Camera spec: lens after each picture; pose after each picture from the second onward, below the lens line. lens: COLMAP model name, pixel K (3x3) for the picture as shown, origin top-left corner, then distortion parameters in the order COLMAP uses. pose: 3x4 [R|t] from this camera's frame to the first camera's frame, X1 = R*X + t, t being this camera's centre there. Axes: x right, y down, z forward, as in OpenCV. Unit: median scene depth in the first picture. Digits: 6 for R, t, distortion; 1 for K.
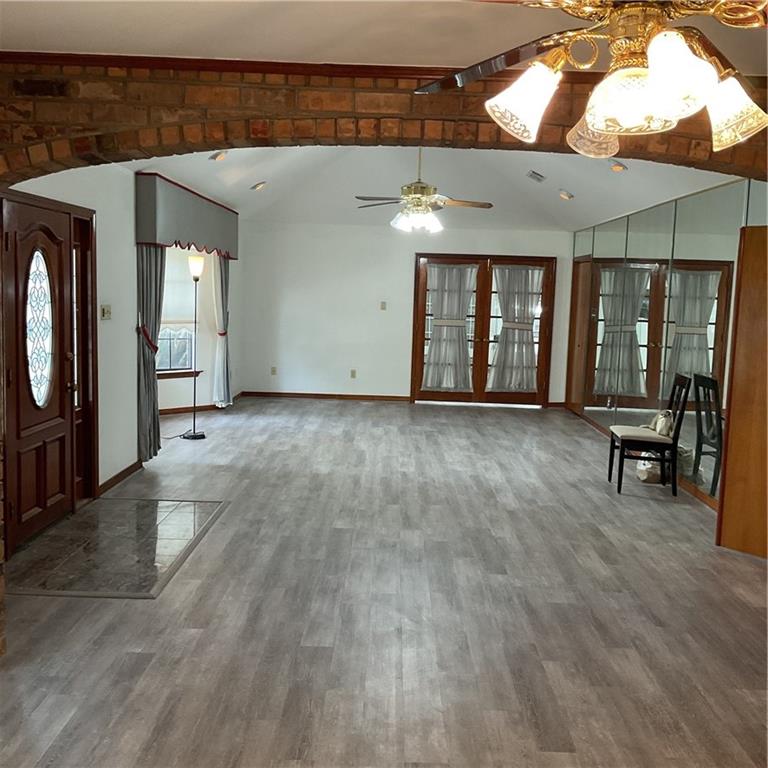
lens RADIAL K [[832.6, 0, 384.0], [0, 832.6, 384.0], [0, 0, 1]] dist [-0.007772, -0.027285]
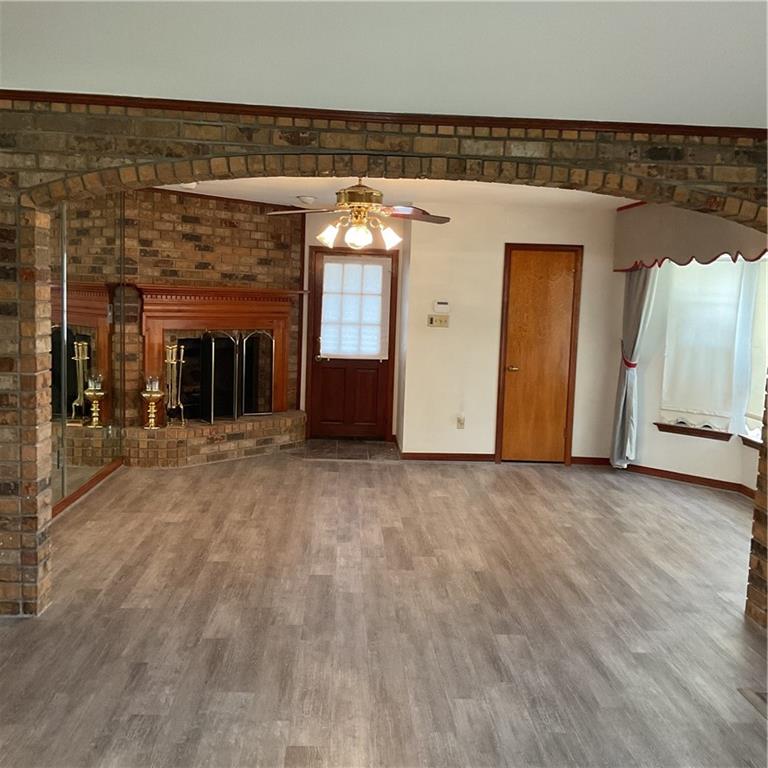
lens RADIAL K [[832.6, 0, 384.0], [0, 832.6, 384.0], [0, 0, 1]] dist [-0.007772, -0.027285]
pose [[-0.995980, -0.060058, -0.066462, 0.166531], [-0.073058, 0.973937, 0.214732, -0.211192], [0.051834, 0.218725, -0.974409, 1.915257]]
